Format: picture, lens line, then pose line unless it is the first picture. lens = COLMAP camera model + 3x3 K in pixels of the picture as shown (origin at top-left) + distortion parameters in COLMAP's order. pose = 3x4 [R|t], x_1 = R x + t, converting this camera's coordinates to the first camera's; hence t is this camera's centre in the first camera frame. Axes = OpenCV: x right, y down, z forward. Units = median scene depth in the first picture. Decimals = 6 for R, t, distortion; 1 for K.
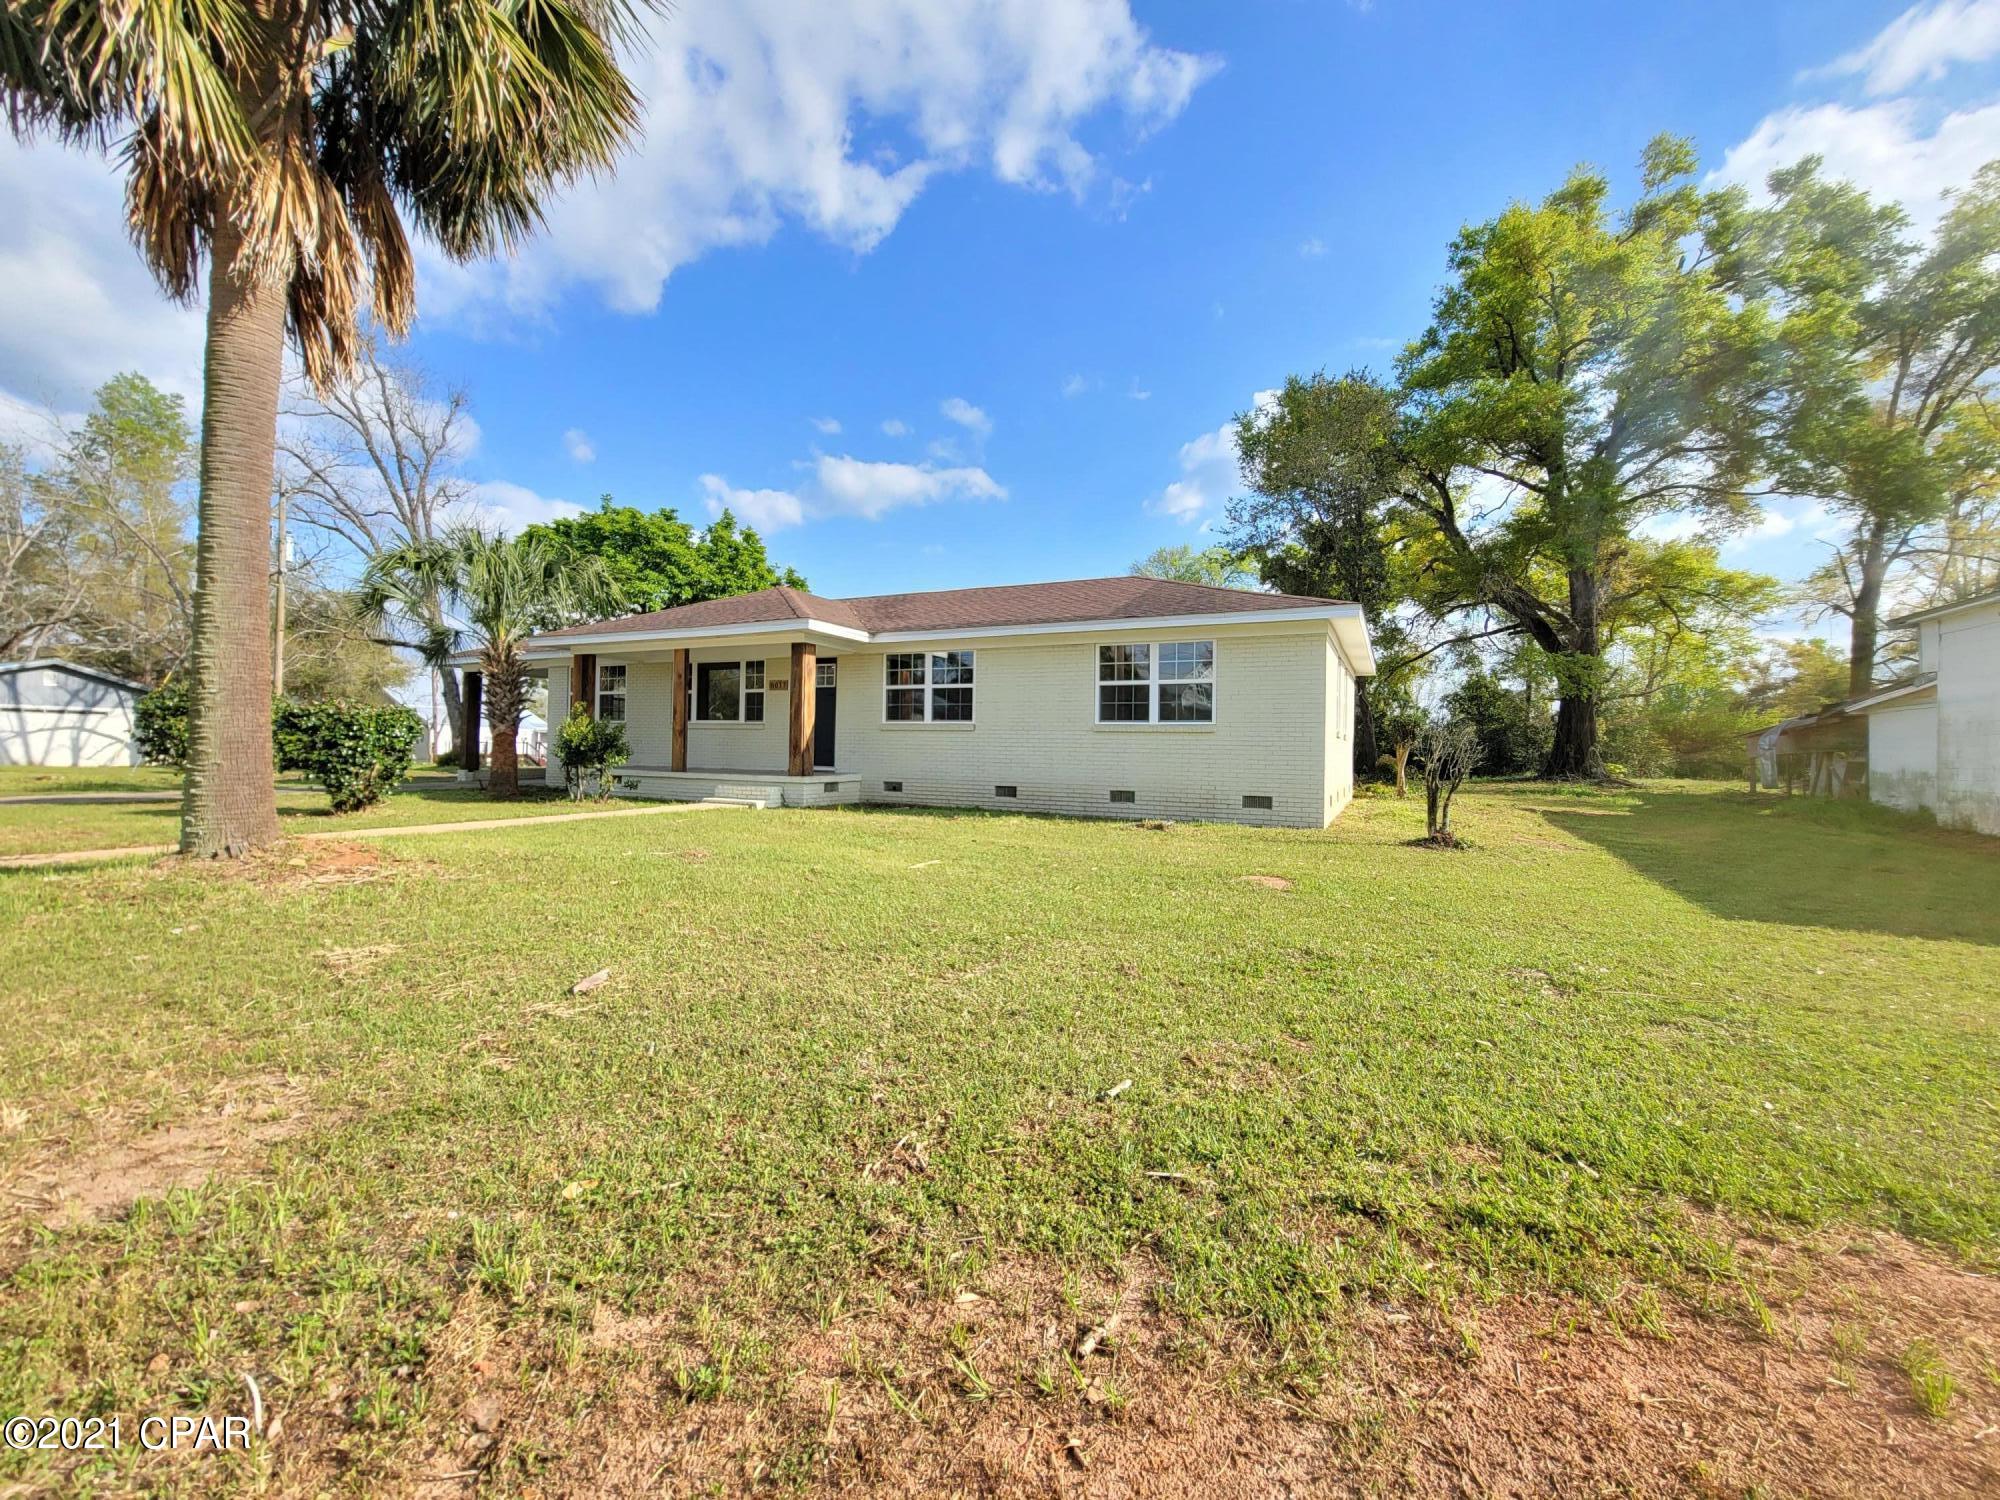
lens RADIAL K [[814.0, 0, 1003.8], [0, 814.0, 740.4], [0, 0, 1]] dist [-0.001926, 0.000573]
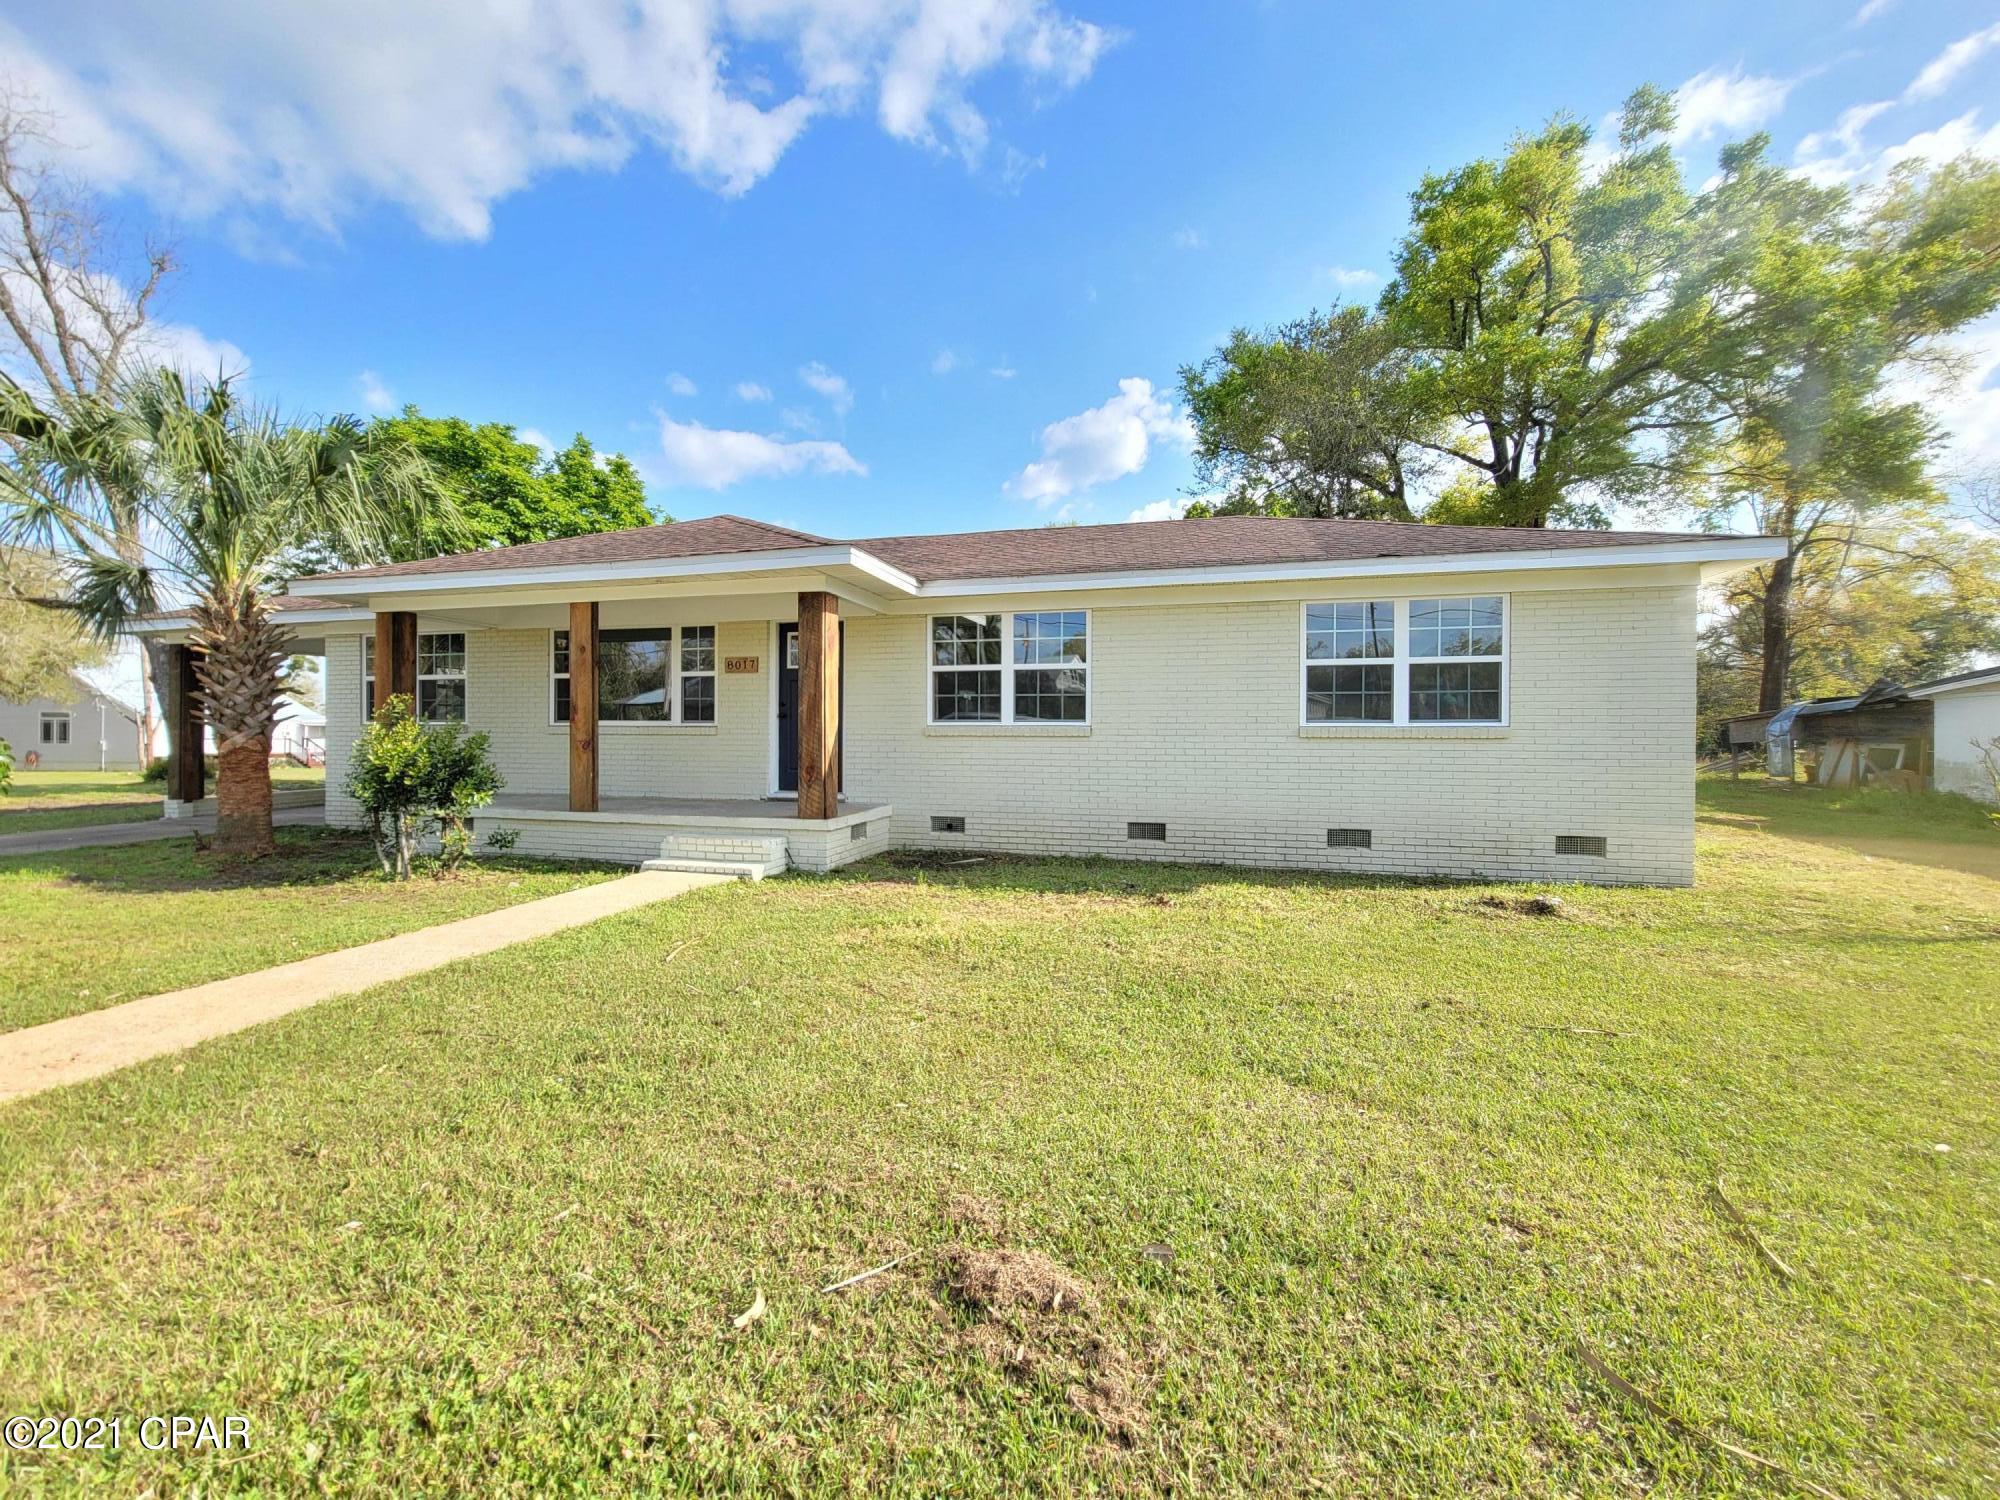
lens RADIAL K [[814.0, 0, 1000.0], [0, 814.0, 742.6], [0, 0, 1]] dist [-0.001926, 0.000573]
pose [[0.982311, -0.014946, 0.186659, -0.211827], [0.010947, 0.999688, 0.022440, -0.020775], [-0.186936, -0.019999, 0.982168, 0.362679]]
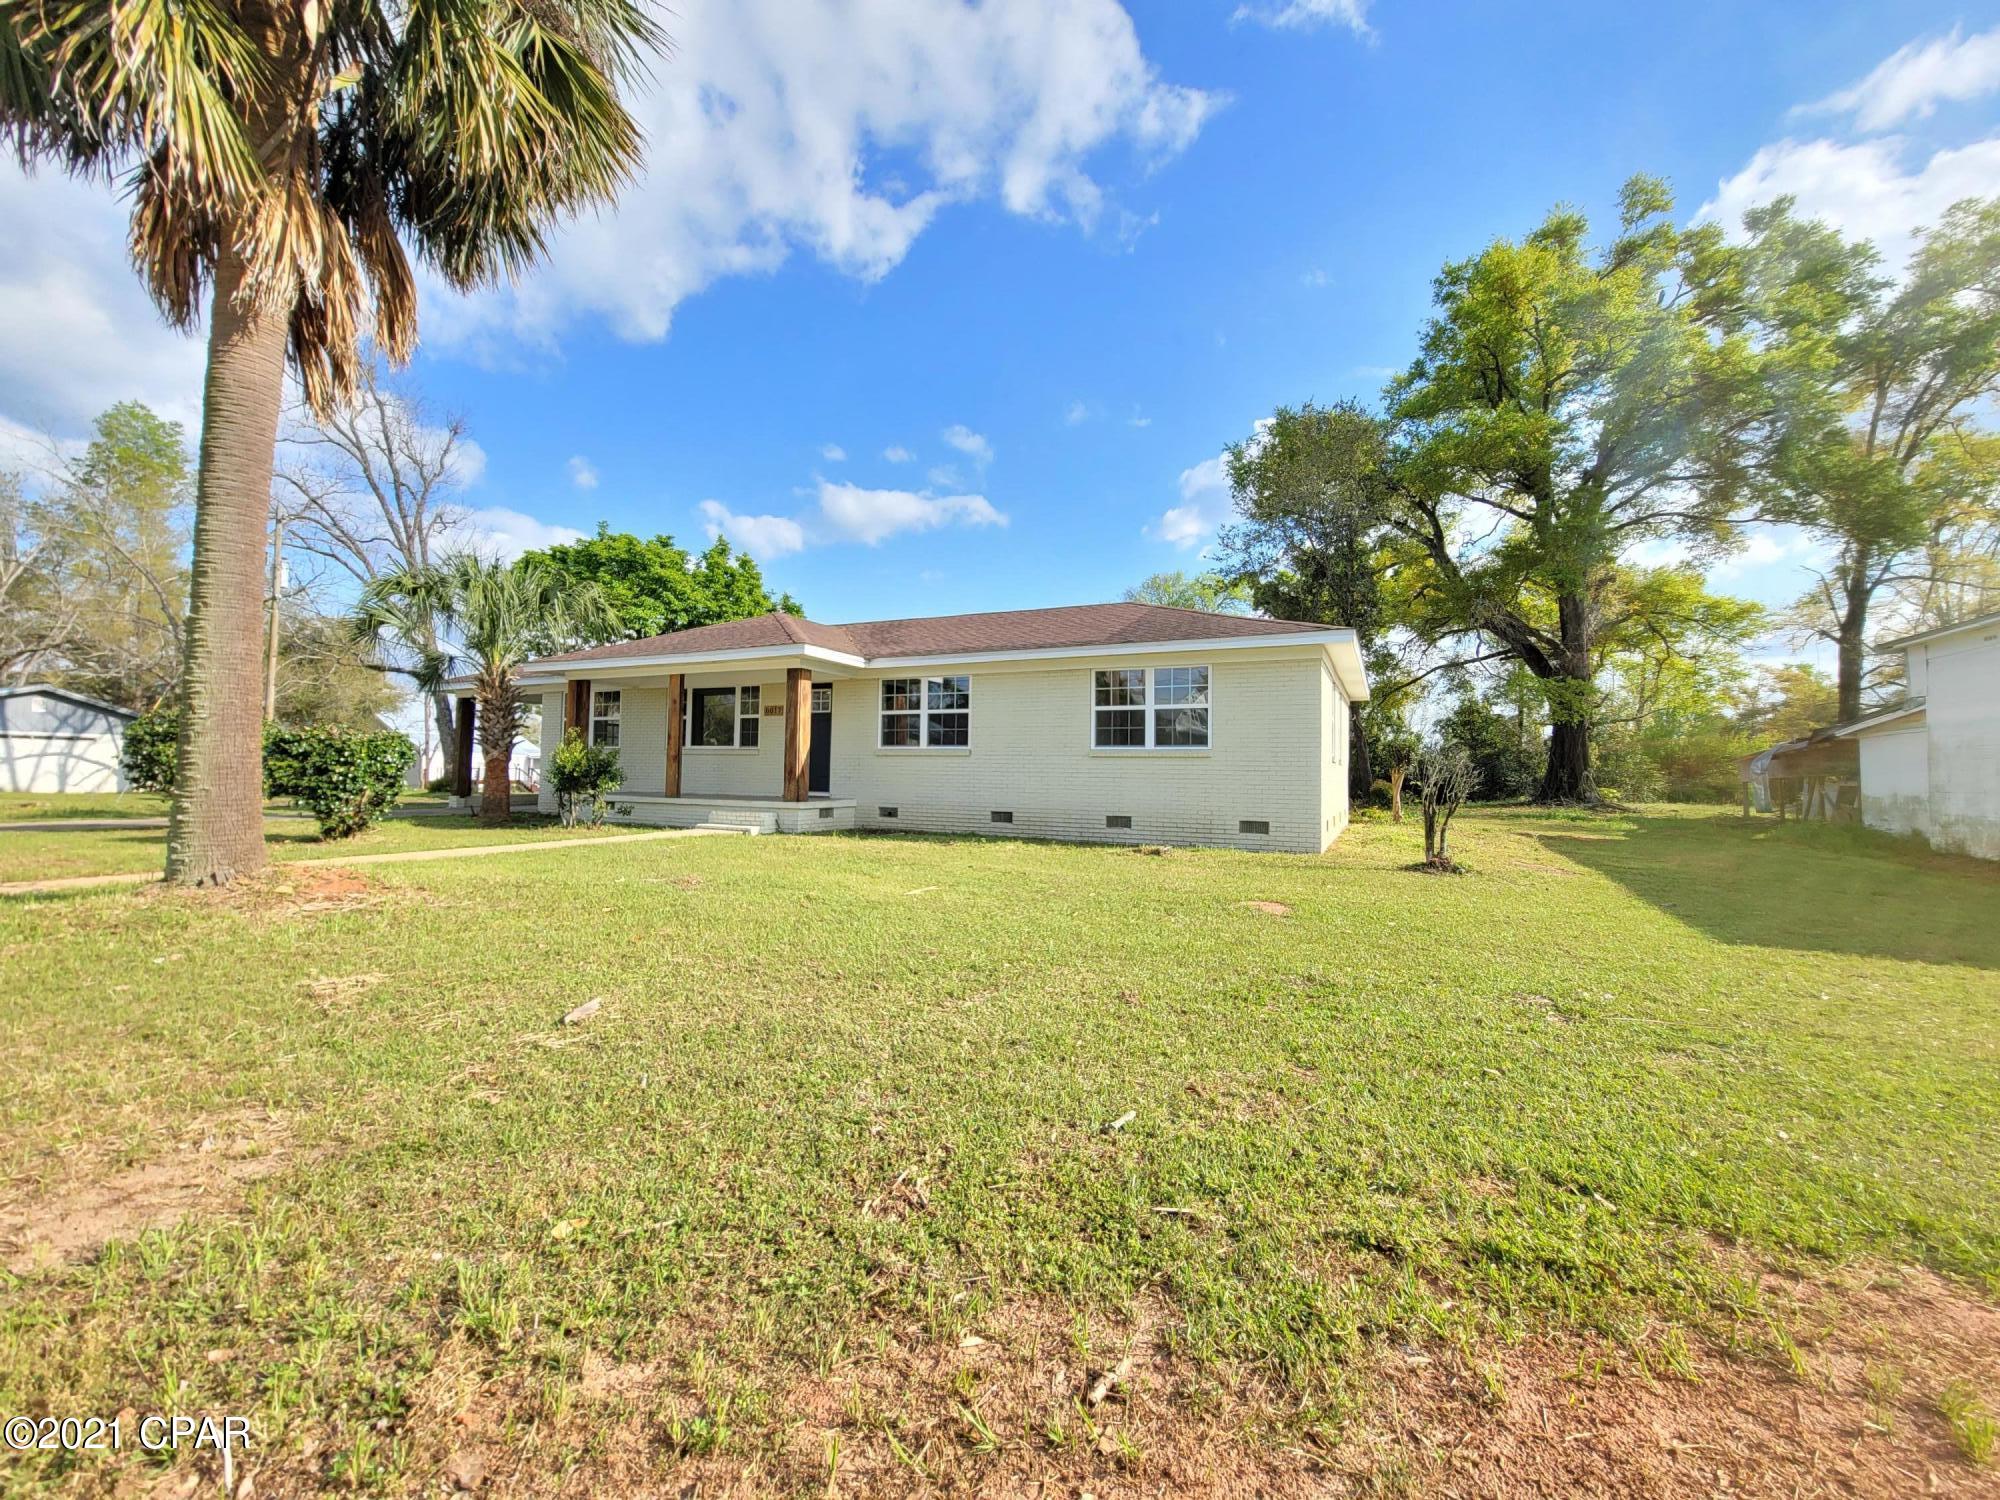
lens RADIAL K [[814.0, 0, 1003.8], [0, 814.0, 740.2], [0, 0, 1]] dist [-0.001926, 0.000573]
pose [[0.999977, -0.001020, 0.006678, -0.001498], [0.001230, 0.999502, -0.031530, 0.000329], [-0.006642, 0.031537, 0.999481, 0.001573]]
